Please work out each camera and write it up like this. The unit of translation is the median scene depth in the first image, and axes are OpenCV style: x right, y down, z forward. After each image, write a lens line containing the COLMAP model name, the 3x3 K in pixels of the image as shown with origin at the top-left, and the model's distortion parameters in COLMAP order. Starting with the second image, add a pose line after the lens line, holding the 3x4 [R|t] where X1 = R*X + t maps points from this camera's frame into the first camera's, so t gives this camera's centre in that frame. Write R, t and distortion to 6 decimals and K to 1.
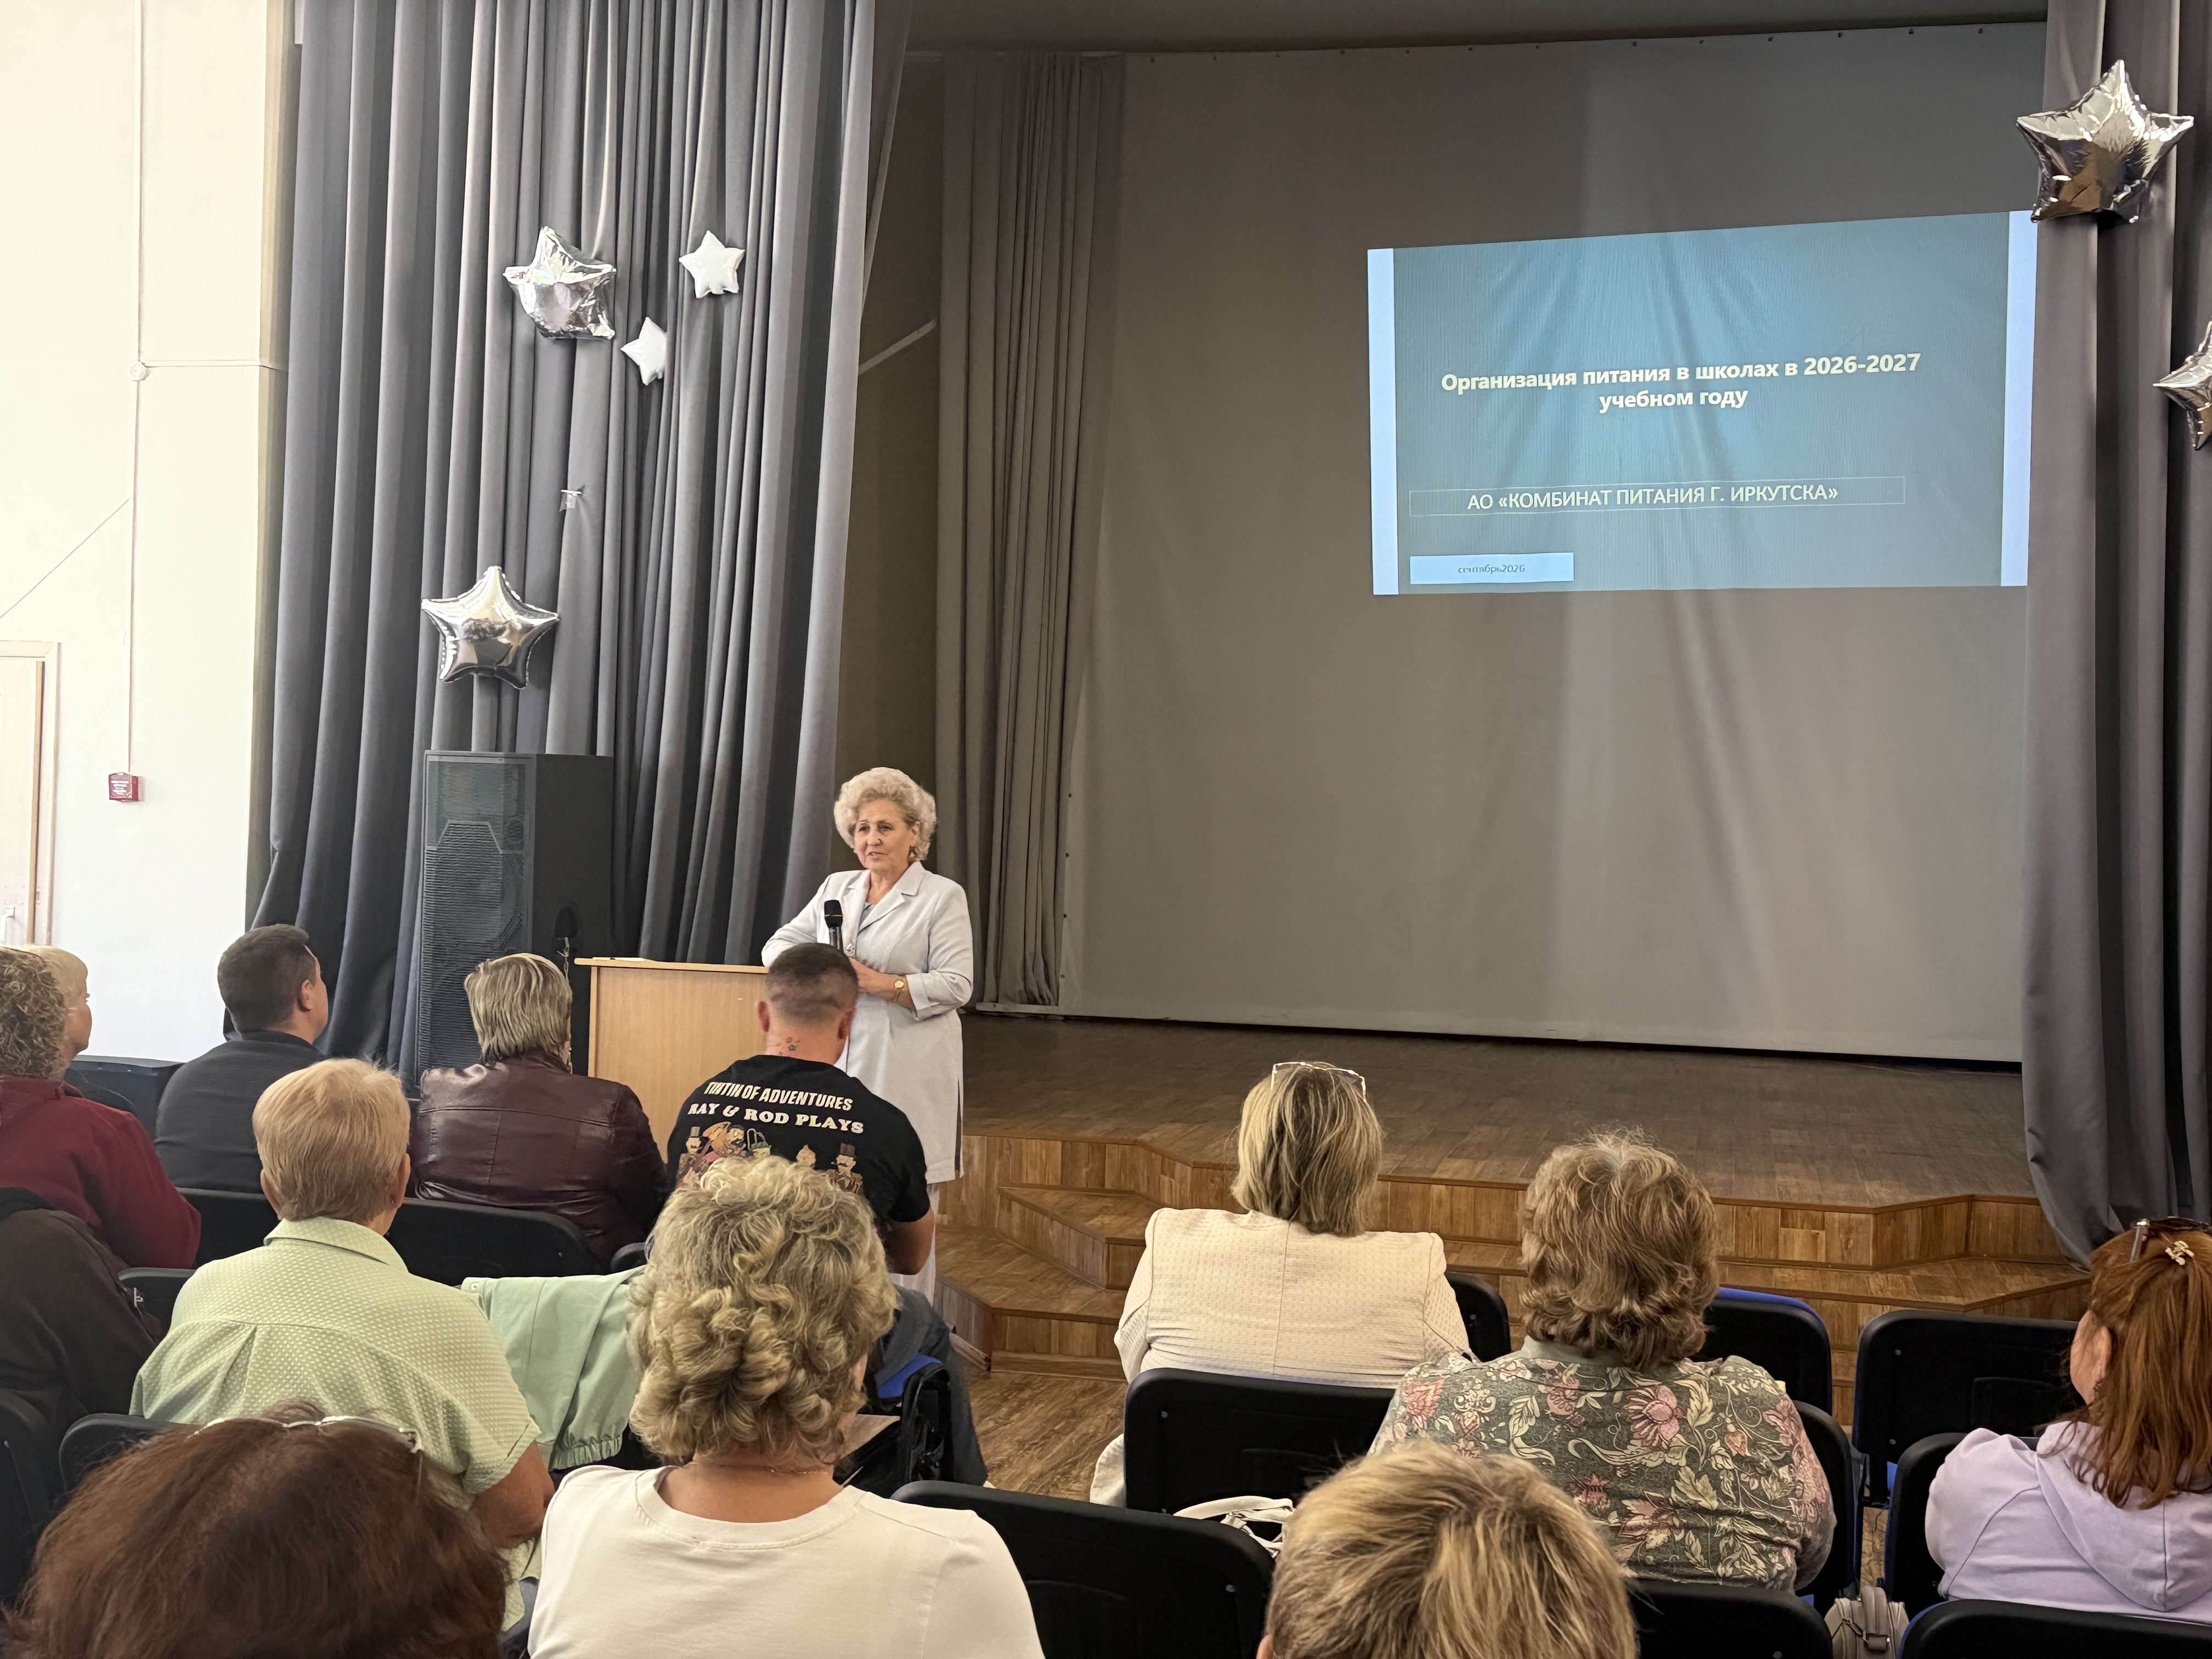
lens RADIAL K [[2705.0, 0, 1119.5], [0, 2705.0, 829.0], [0, 0, 1]] dist [0.217641, -0.452137]
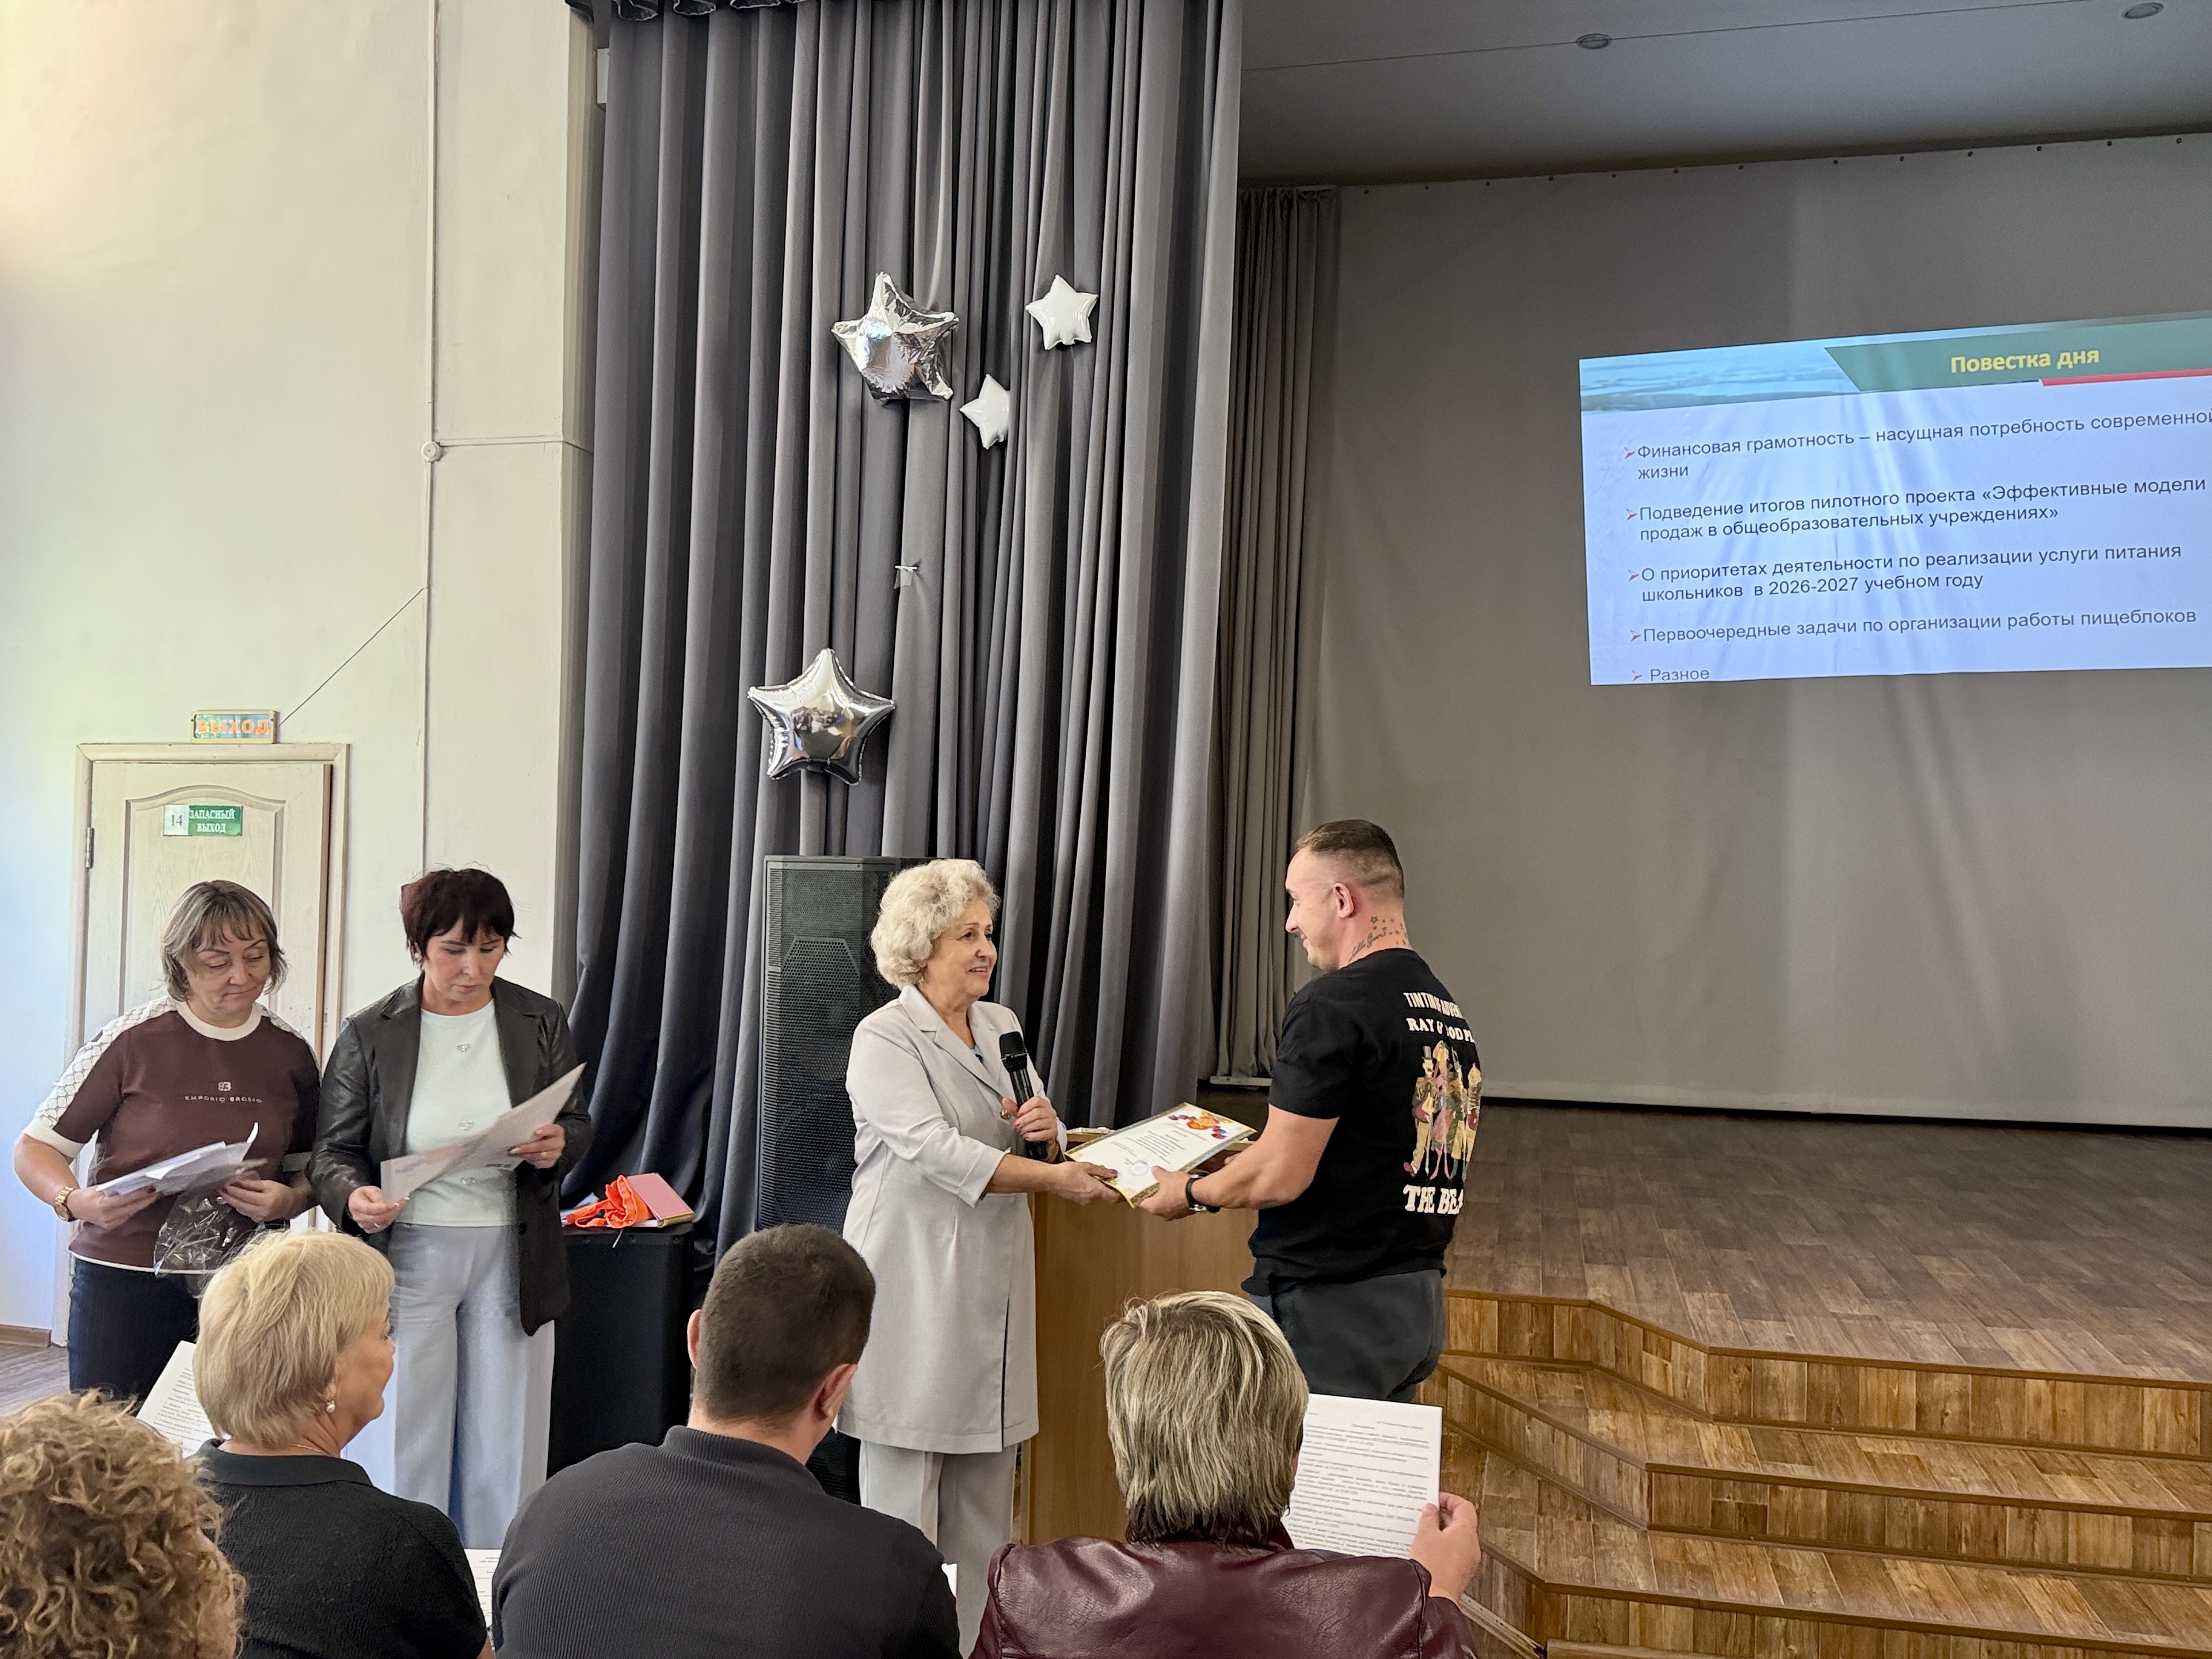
lens RADIAL K [[1900.8, 0, 1099.3], [0, 1900.8, 823.2], [0, 0, 1]] dist [0.155743, -0.266541]
pose [[0.999876, -0.015360, -0.003462, -0.135912], [0.015235, 0.999324, -0.033461, -0.016114], [0.003974, 0.033404, 0.999434, 0.369973]]
